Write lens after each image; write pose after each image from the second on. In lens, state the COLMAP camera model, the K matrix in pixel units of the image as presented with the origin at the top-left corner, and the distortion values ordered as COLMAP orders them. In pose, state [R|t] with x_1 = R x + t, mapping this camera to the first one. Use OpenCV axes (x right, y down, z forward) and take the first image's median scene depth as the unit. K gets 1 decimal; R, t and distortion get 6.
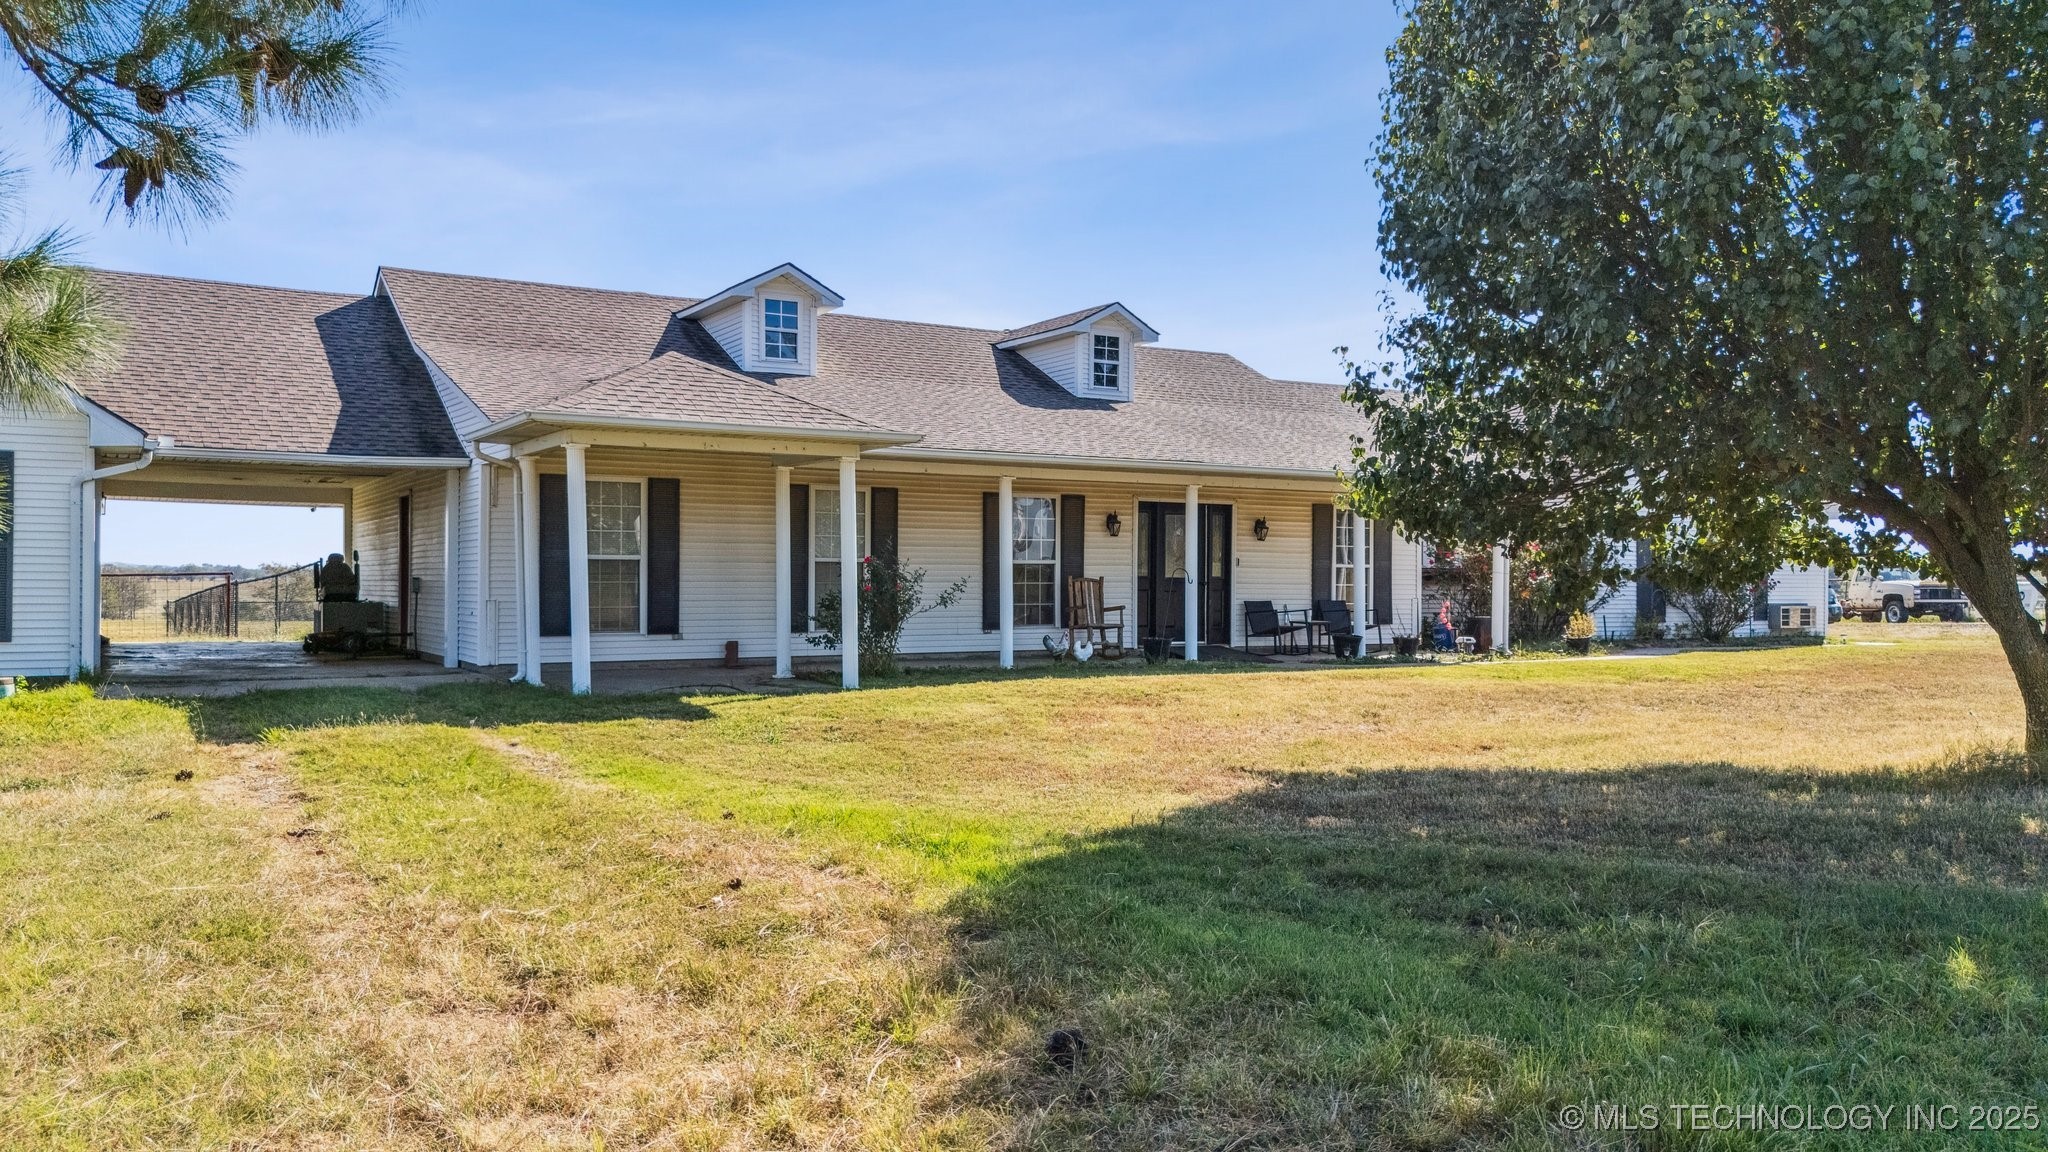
lens RADIAL K [[1526.5, 0, 1028.6], [0, 1526.5, 576.2], [0, 0, 1]] dist [0.122914, -0.168893]
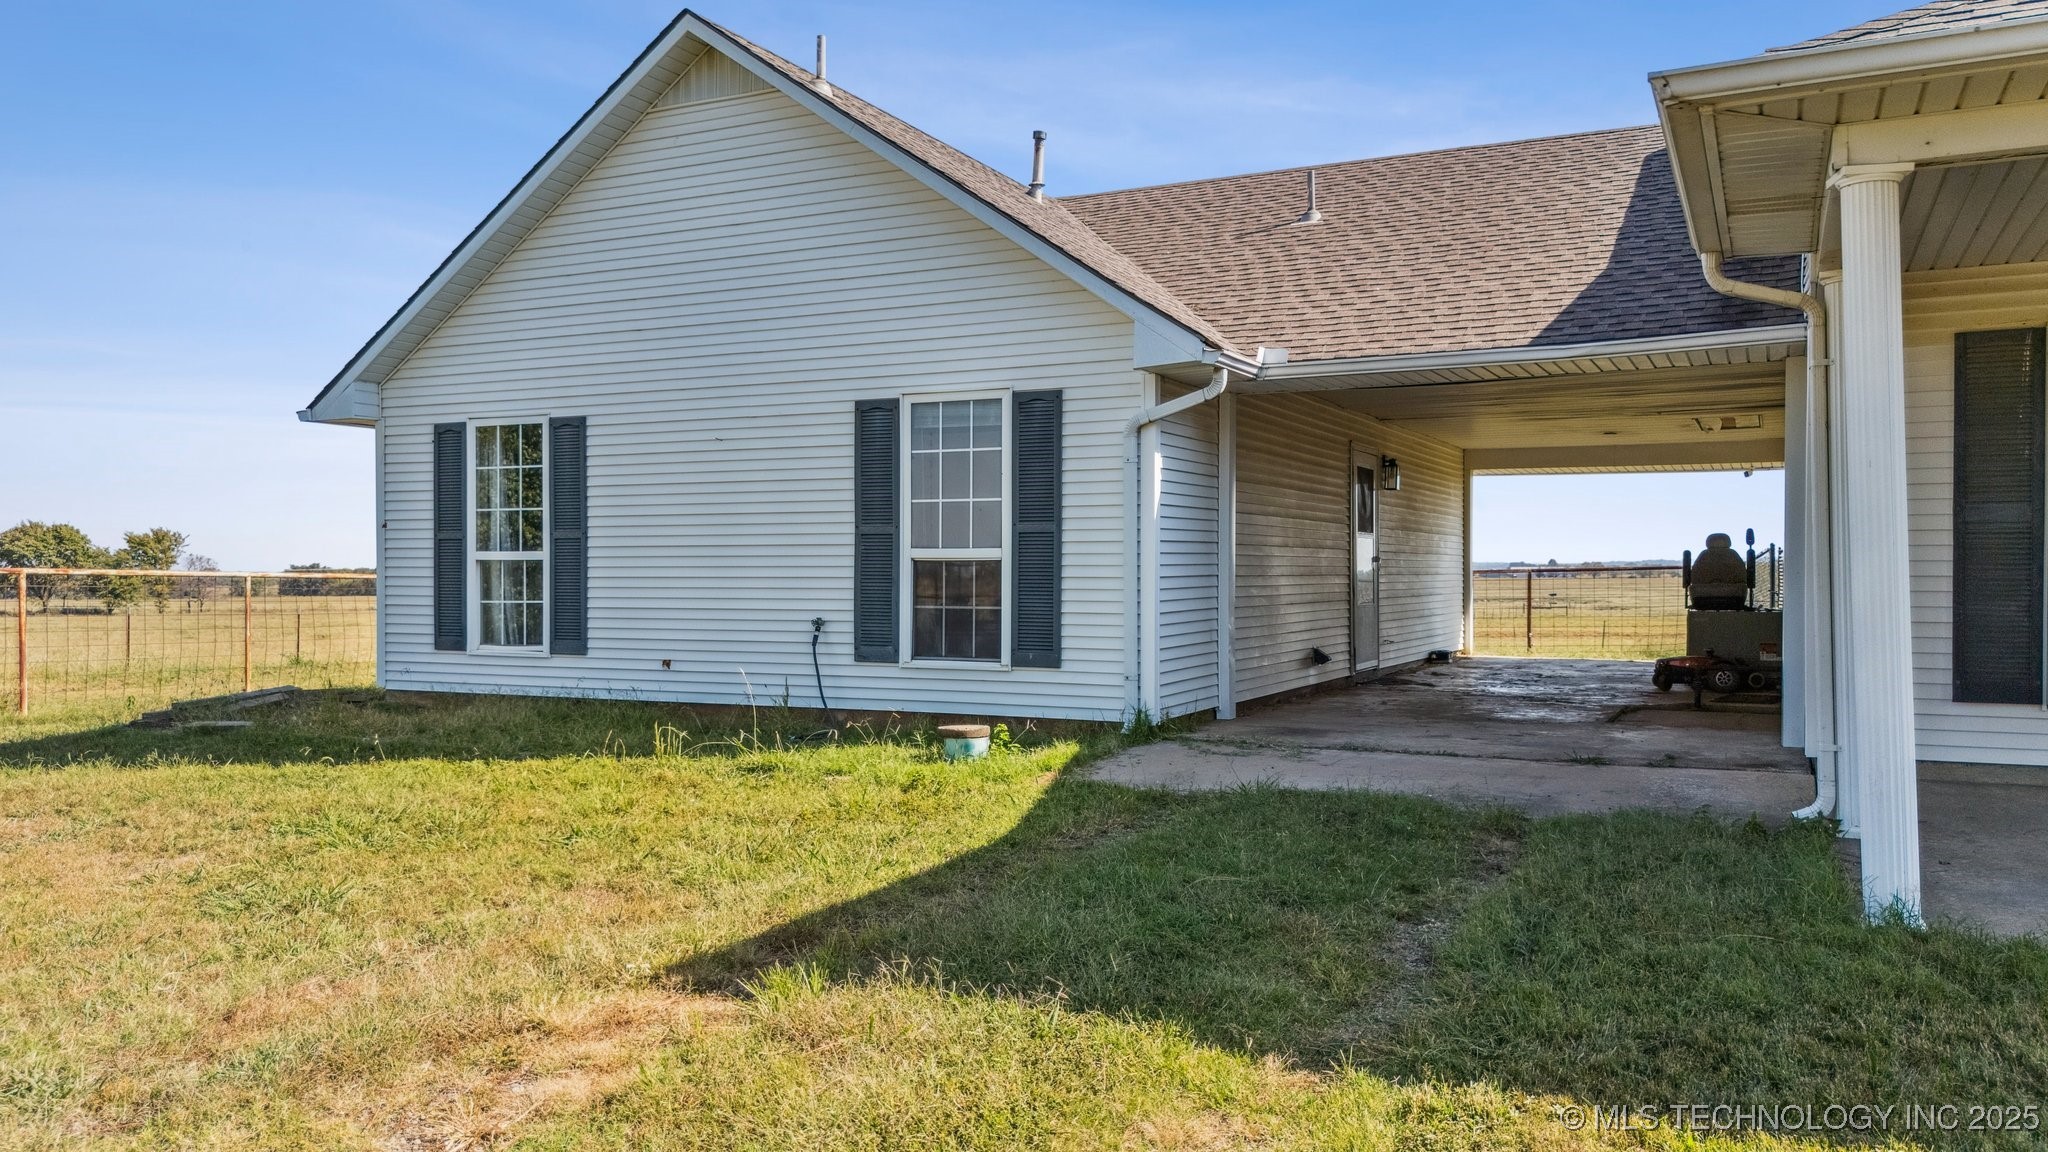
lens RADIAL K [[1526.5, 0, 1028.6], [0, 1526.5, 576.2], [0, 0, 1]] dist [0.122914, -0.168893]
pose [[0.558039, -0.007153, -0.829784, -0.102182], [0.008326, 0.999961, -0.003020, 0.003599], [0.829773, -0.005224, 0.558077, 0.602038]]
